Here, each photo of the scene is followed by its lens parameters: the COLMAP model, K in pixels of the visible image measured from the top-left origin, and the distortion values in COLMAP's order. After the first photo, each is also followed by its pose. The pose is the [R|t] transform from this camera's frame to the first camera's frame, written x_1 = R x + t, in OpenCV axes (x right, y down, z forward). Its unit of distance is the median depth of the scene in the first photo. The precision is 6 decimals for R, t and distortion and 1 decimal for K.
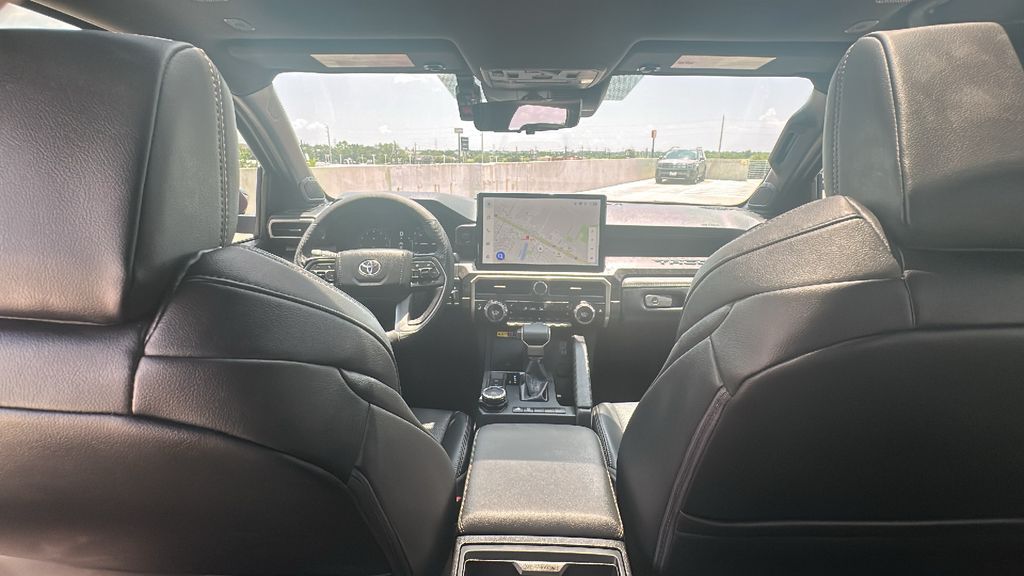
lens RADIAL K [[469.9, 0, 512.9], [0, 469.9, 278.1], [0, 0, 1]] dist [-0.004446, -0.000317]
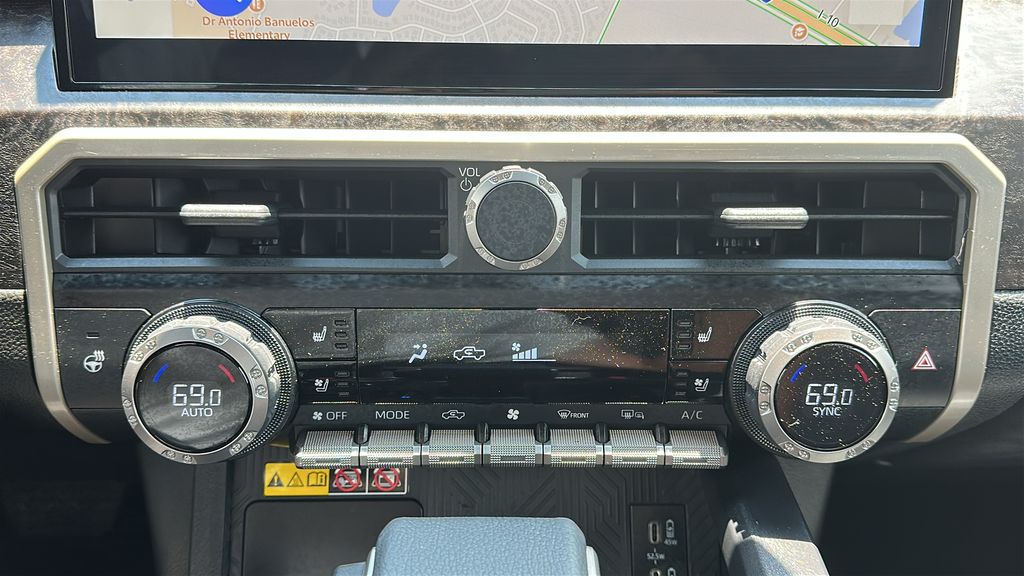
lens RADIAL K [[872.3, 0, 512.0], [0, 872.3, 288.0], [0, 0, 1]] dist [0.116986, -0.176546]
pose [[0.998558, -0.022930, 0.048532, 0.043637], [0.014549, 0.985938, 0.166478, -0.001470], [-0.051667, -0.165532, 0.984850, 0.733444]]
